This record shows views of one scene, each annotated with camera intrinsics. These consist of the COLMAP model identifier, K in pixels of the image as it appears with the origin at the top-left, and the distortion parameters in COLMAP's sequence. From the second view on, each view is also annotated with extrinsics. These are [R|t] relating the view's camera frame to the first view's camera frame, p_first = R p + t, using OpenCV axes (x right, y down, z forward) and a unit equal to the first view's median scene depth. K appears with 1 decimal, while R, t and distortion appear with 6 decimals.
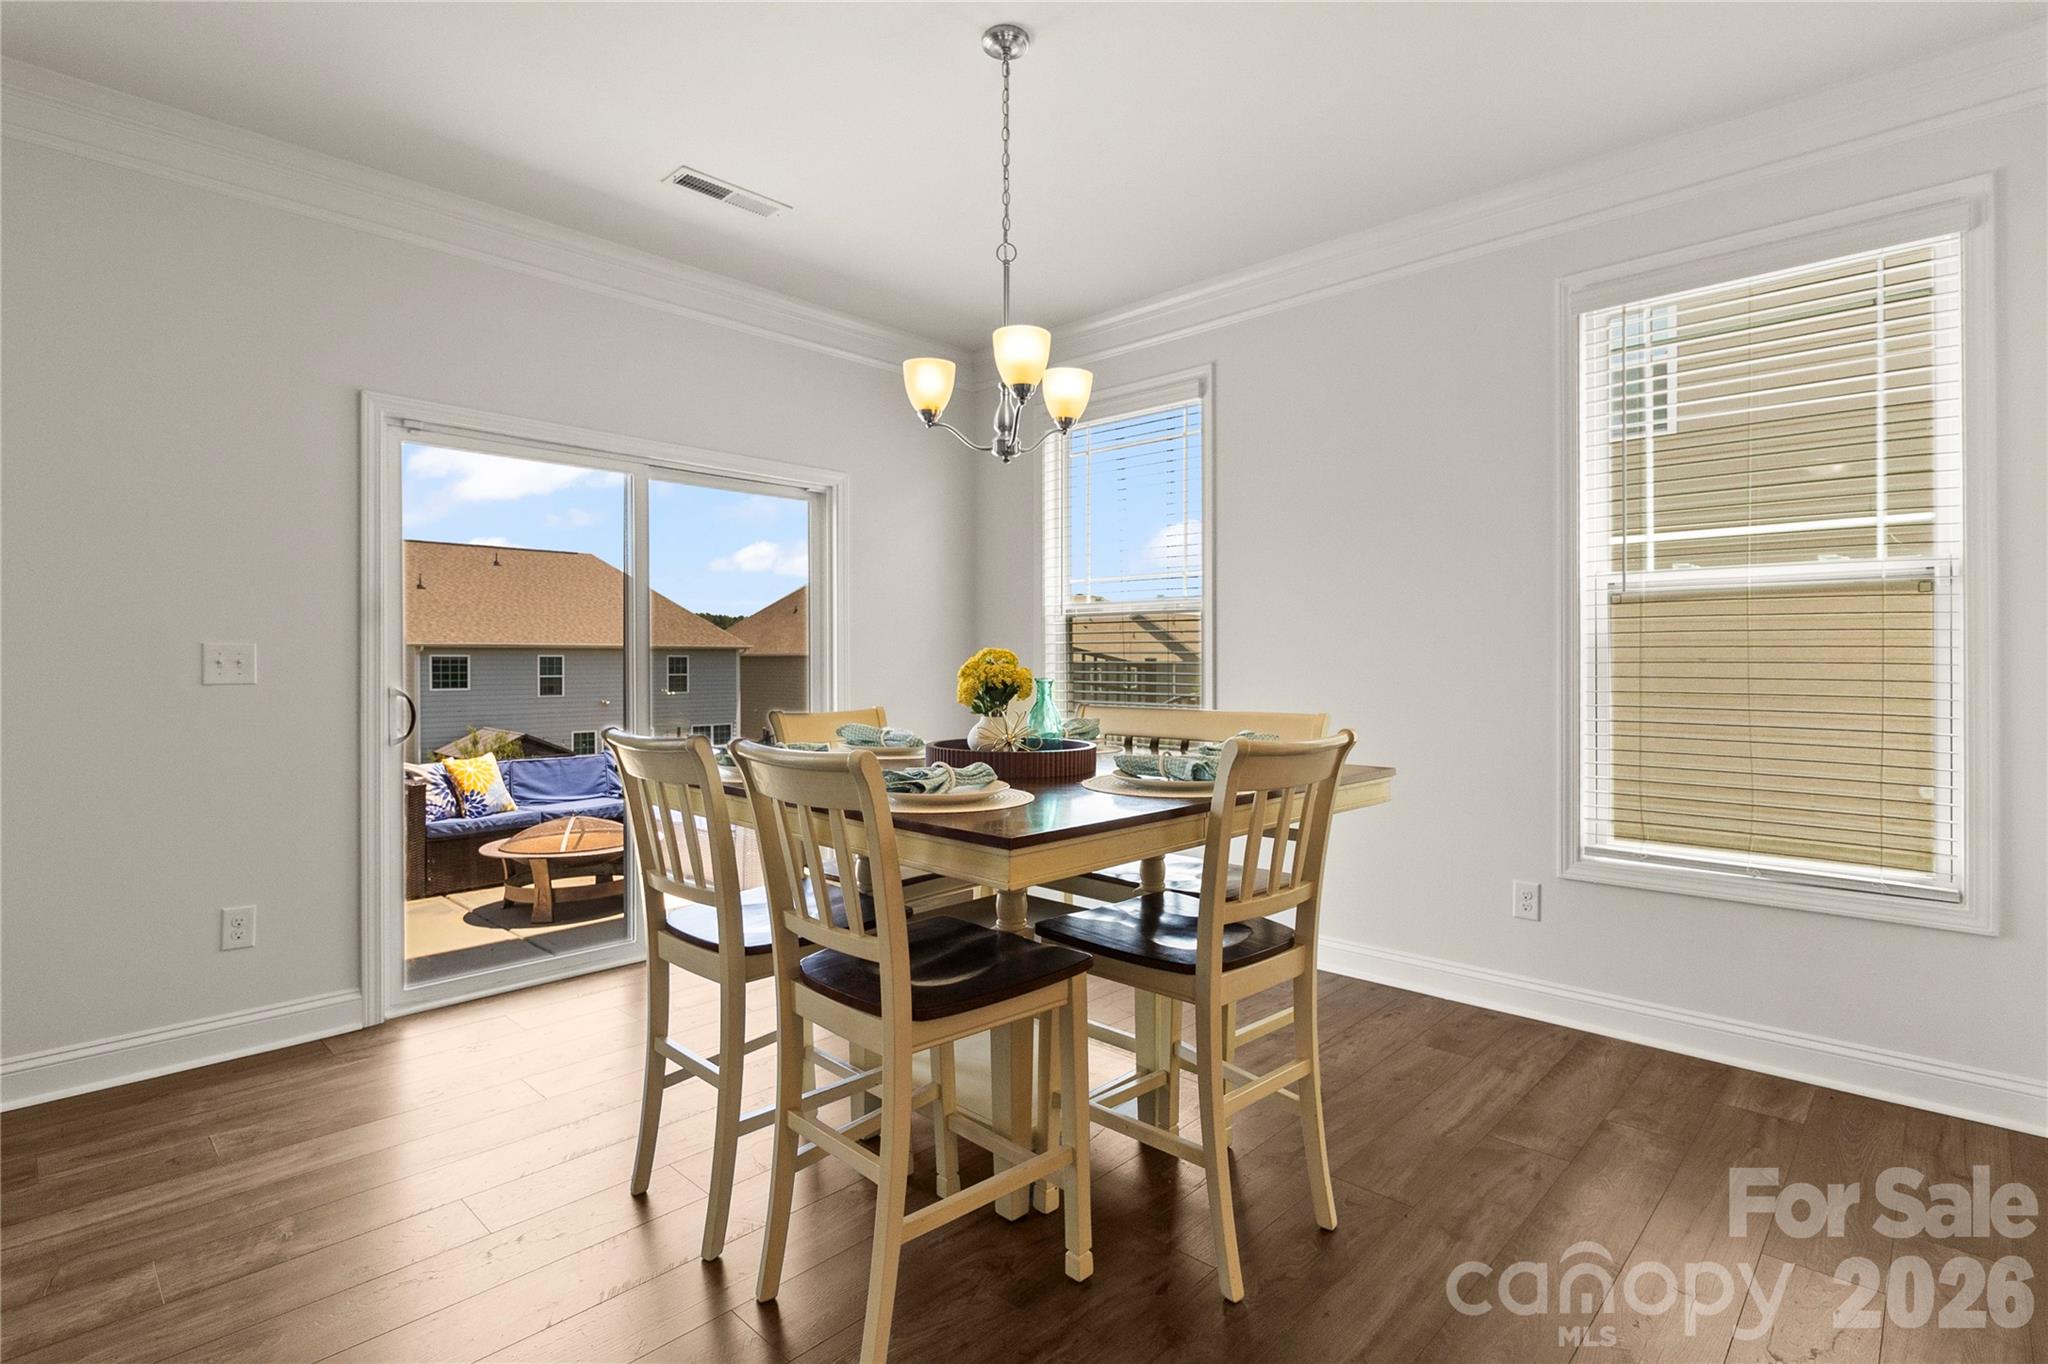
lens RADIAL K [[984.2, 0, 1026.2], [0, 984.2, 665.7], [0, 0, 1]] dist [0.001726, 0.000319]
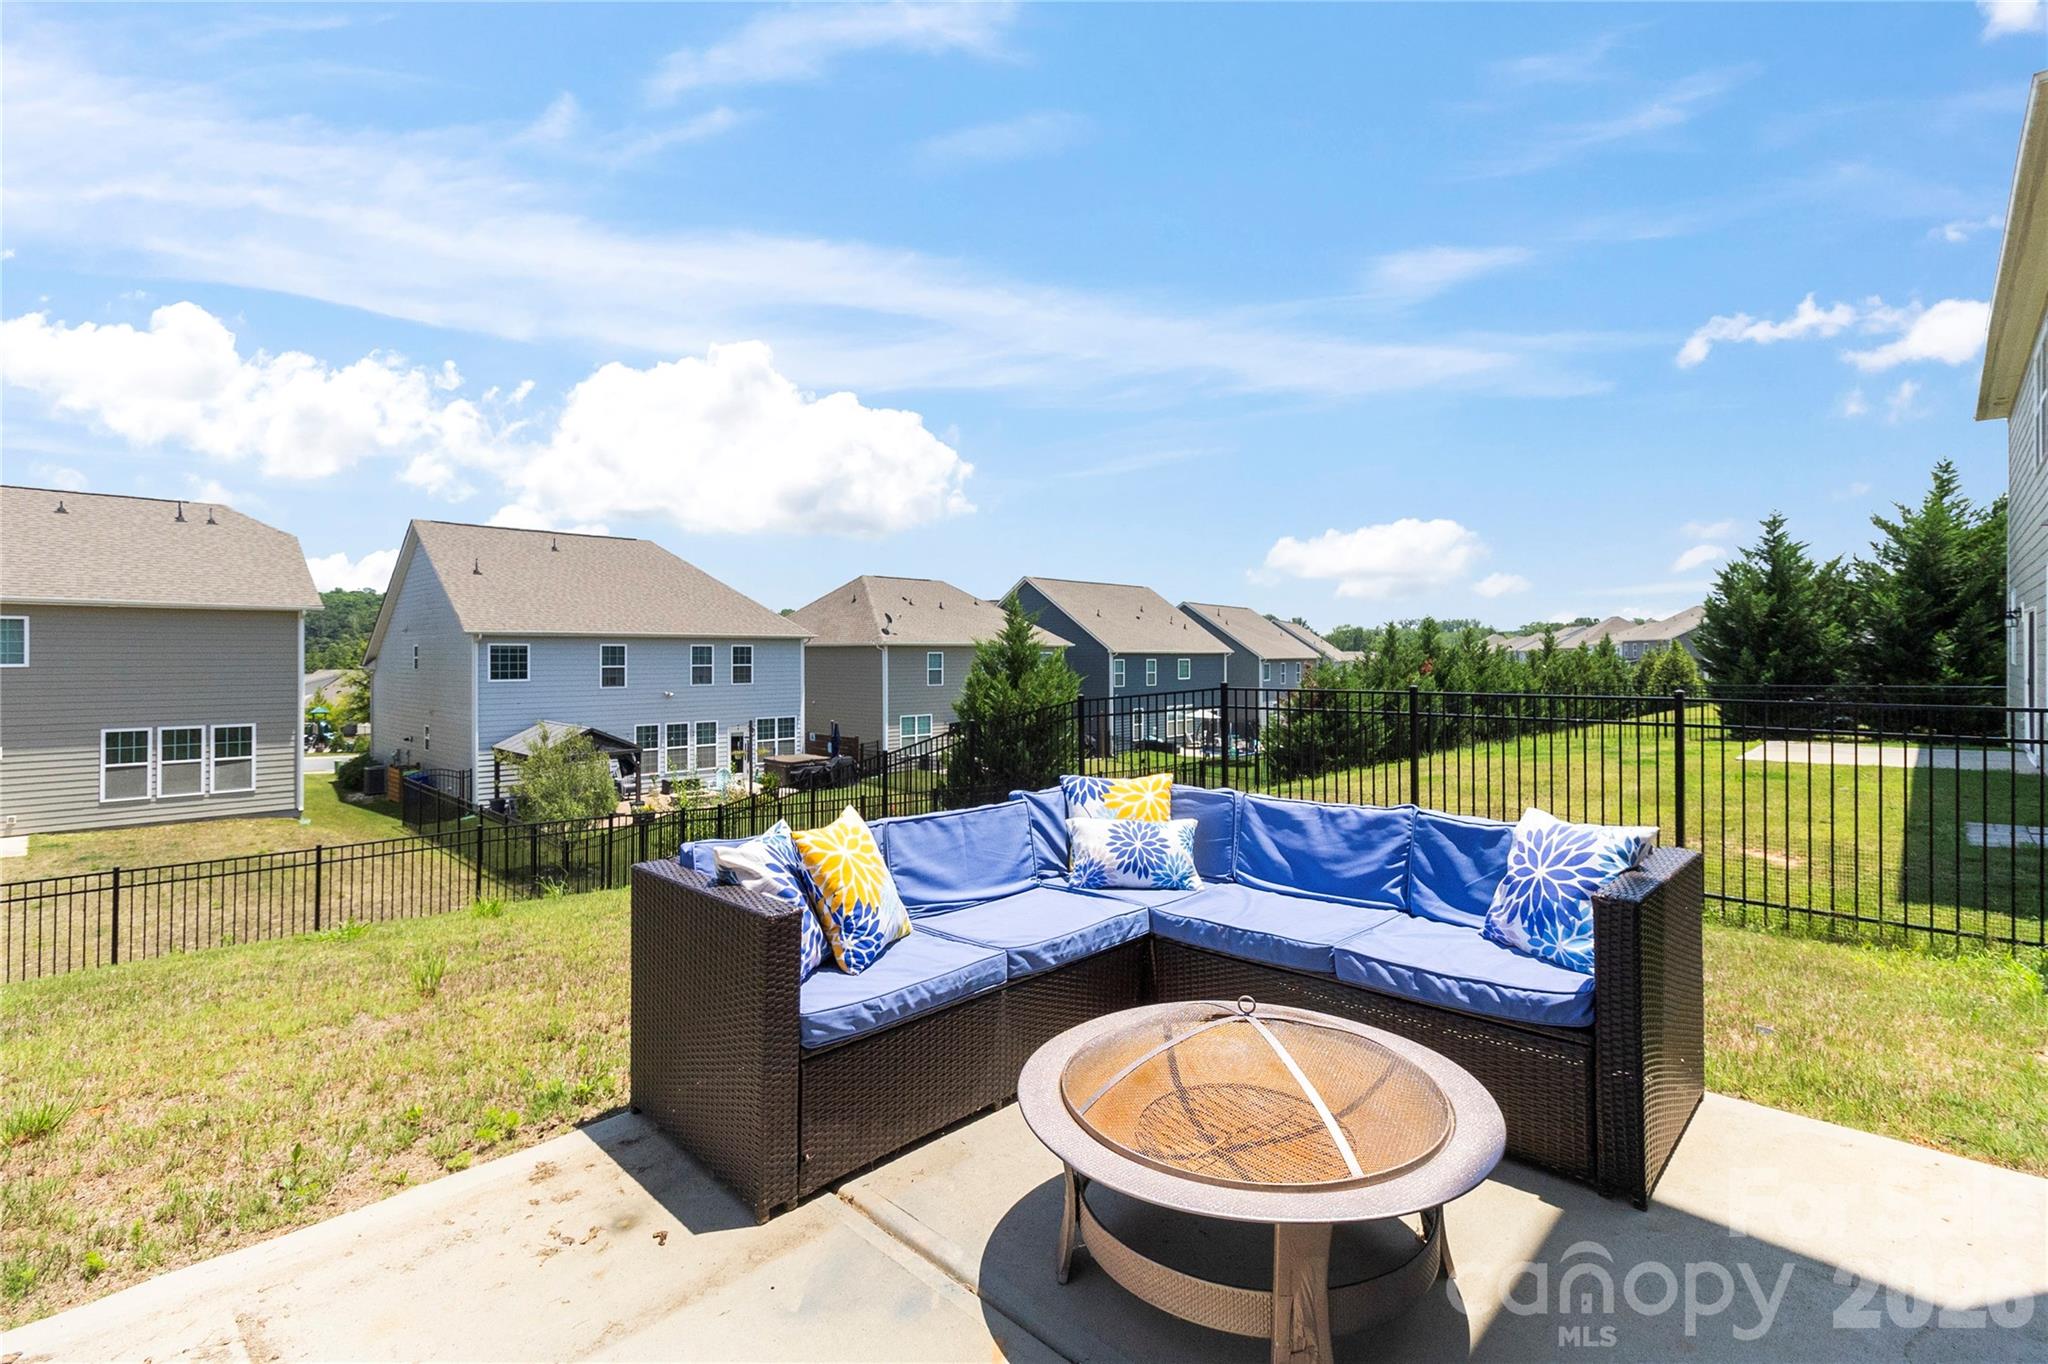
lens RADIAL K [[942.9, 0, 1028.8], [0, 942.9, 653.9], [0, 0, 1]] dist [0.010589, -0.000056]
pose [[0.999966, -0.000864, -0.008143, -0.078281], [0.000829, 0.999990, -0.004316, 0.003191], [0.008146, 0.004309, 0.999958, 0.095276]]
